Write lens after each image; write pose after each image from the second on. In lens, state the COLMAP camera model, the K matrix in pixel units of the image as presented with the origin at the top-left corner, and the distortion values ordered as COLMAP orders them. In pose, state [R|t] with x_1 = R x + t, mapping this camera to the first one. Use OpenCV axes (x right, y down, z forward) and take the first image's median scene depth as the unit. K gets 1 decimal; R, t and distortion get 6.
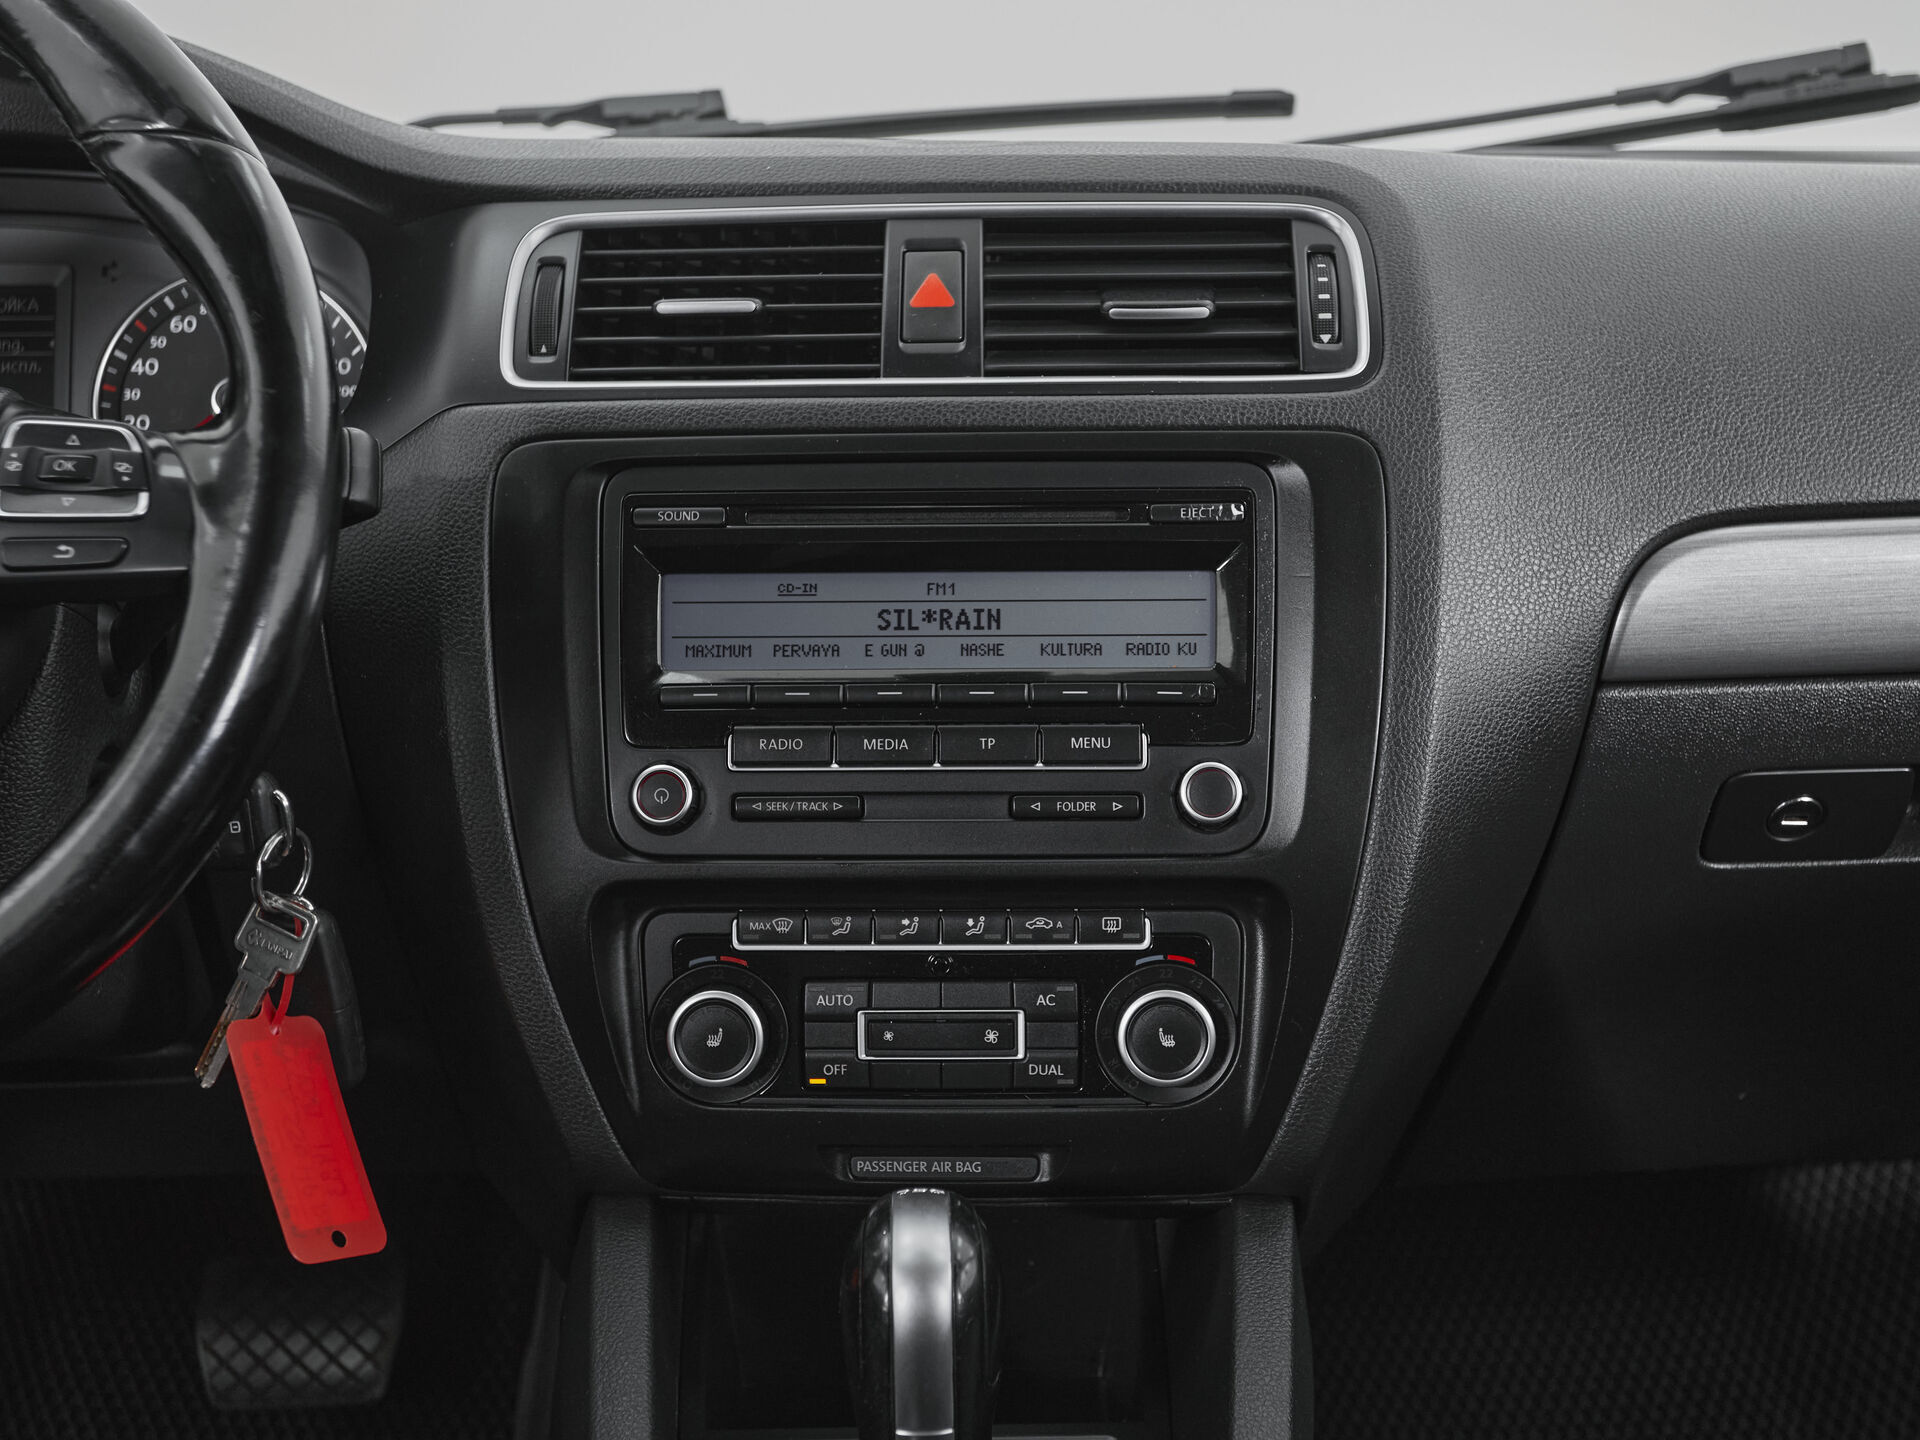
lens RADIAL K [[2416.7, 0, 967.5], [0, 2416.7, 716.3], [0, 0, 1]] dist [0.035802, 0.000000]
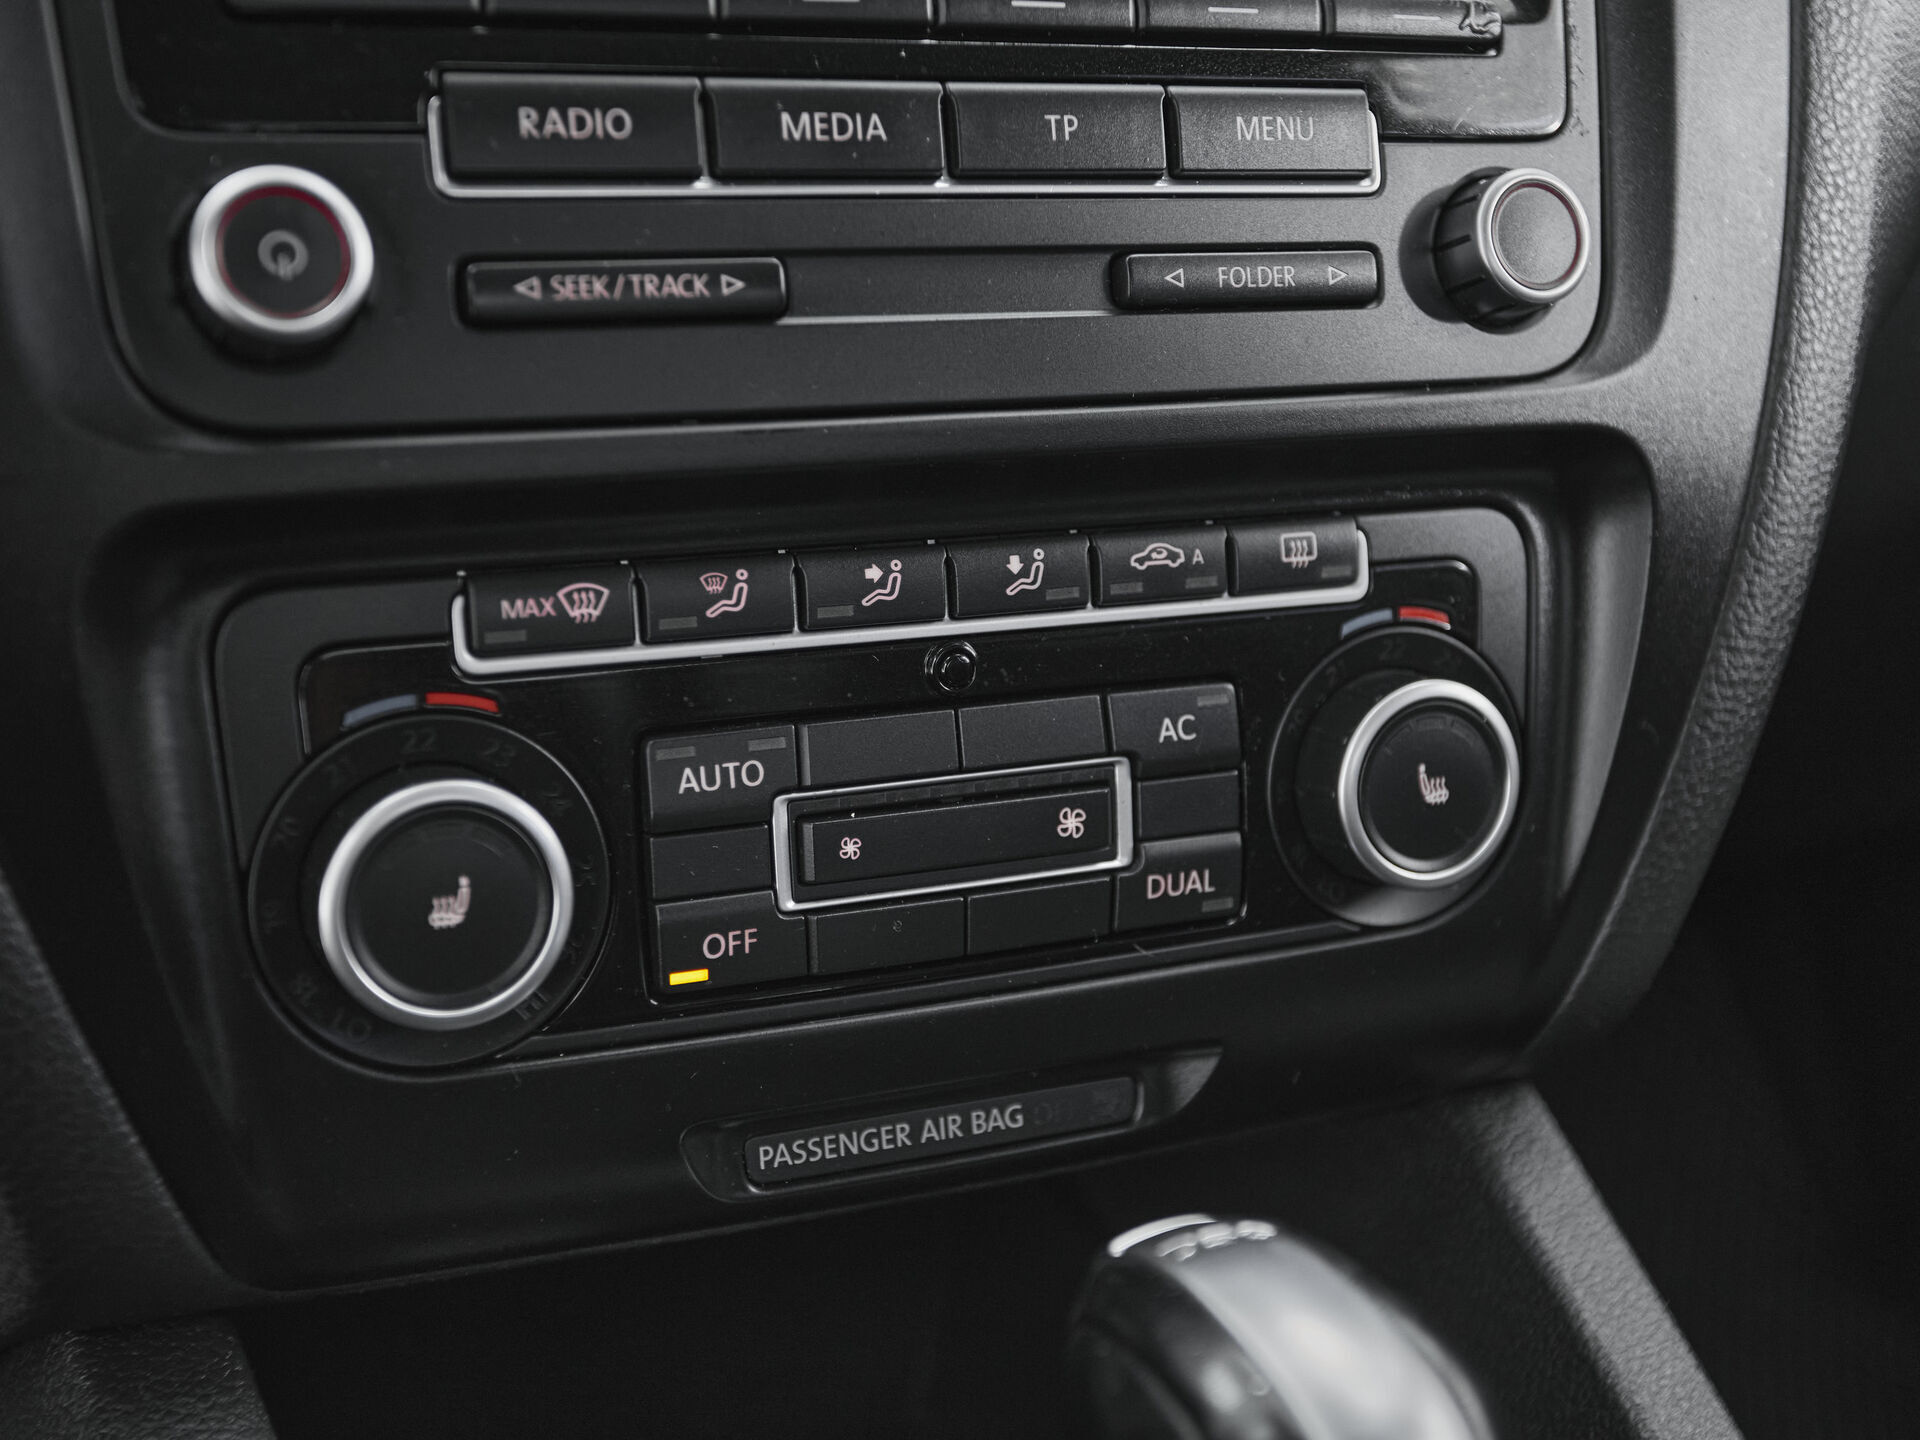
lens RADIAL K [[2416.7, 0, 947.1], [0, 2416.7, 708.5], [0, 0, 1]] dist [0.035802, 0.000000]
pose [[0.898085, -0.087845, 0.430959, -0.194953], [0.041654, 0.992435, 0.115488, 0.060657], [-0.437844, -0.085767, 0.894950, 0.620359]]
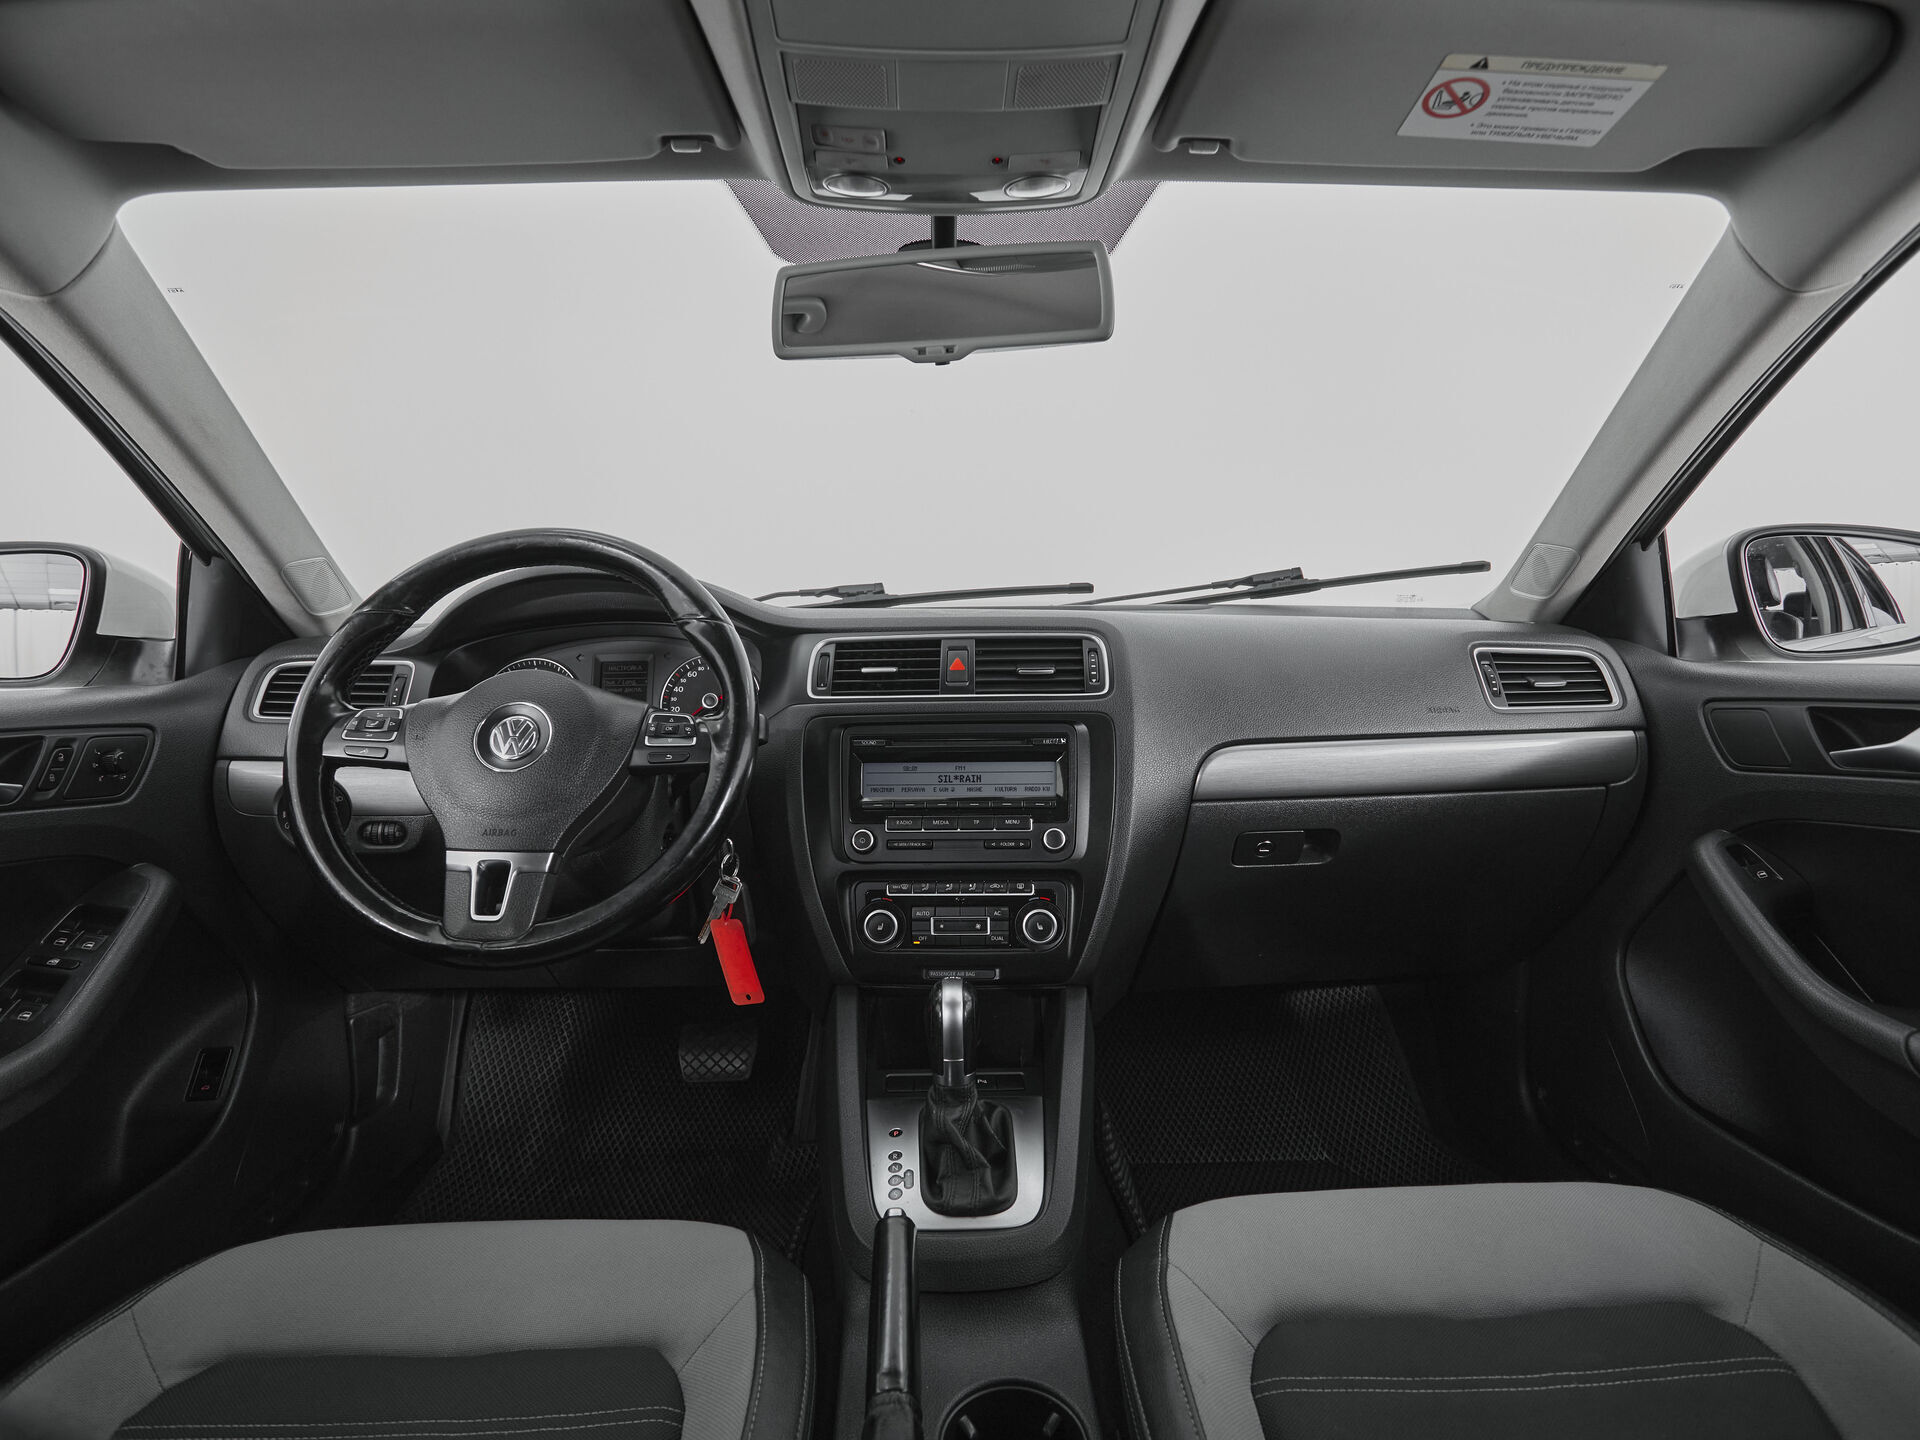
lens RADIAL K [[1069.5, 0, 973.3], [0, 1069.5, 714.8], [0, 0, 1]] dist [-0.000339, -0.002358]
pose [[0.999963, -0.002393, -0.008246, 0.015026], [0.001566, 0.995096, -0.098899, 0.009908], [0.008442, 0.098882, 0.995063, -0.267259]]
